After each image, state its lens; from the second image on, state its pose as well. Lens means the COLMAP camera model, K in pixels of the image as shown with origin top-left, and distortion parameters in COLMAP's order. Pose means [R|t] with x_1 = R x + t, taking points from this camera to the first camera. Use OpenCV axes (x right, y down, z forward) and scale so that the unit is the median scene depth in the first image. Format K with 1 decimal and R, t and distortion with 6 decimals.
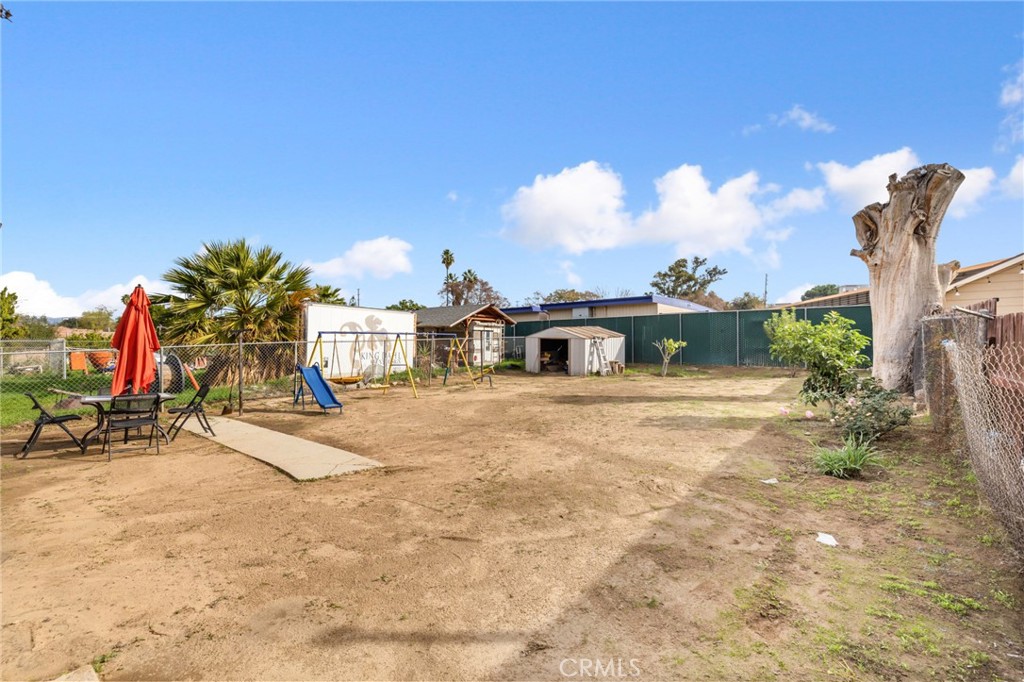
lens RADIAL K [[428.0, 0, 512.0], [0, 428.0, 341.0], [0, 0, 1]] dist [-0.001062, -0.000127]
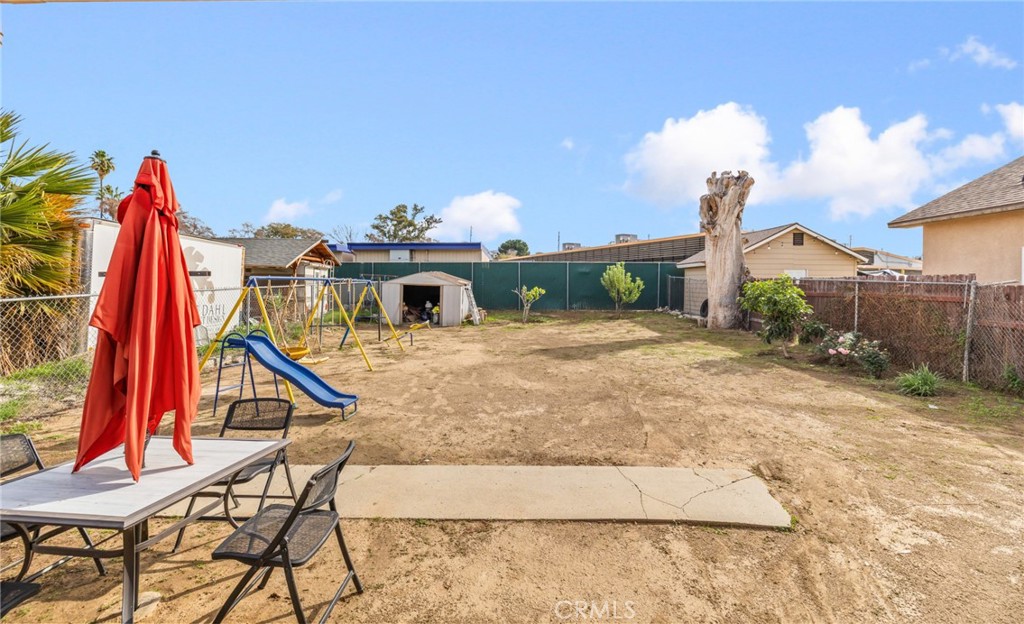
lens RADIAL K [[428.4, 0, 515.9], [0, 428.4, 284.4], [0, 0, 1]] dist [-0.000922, 0.000024]
pose [[0.789584, 0.009338, 0.613572, -0.239418], [-0.011227, 0.999937, -0.000770, -0.007023], [-0.613540, -0.006281, 0.789639, 0.145795]]
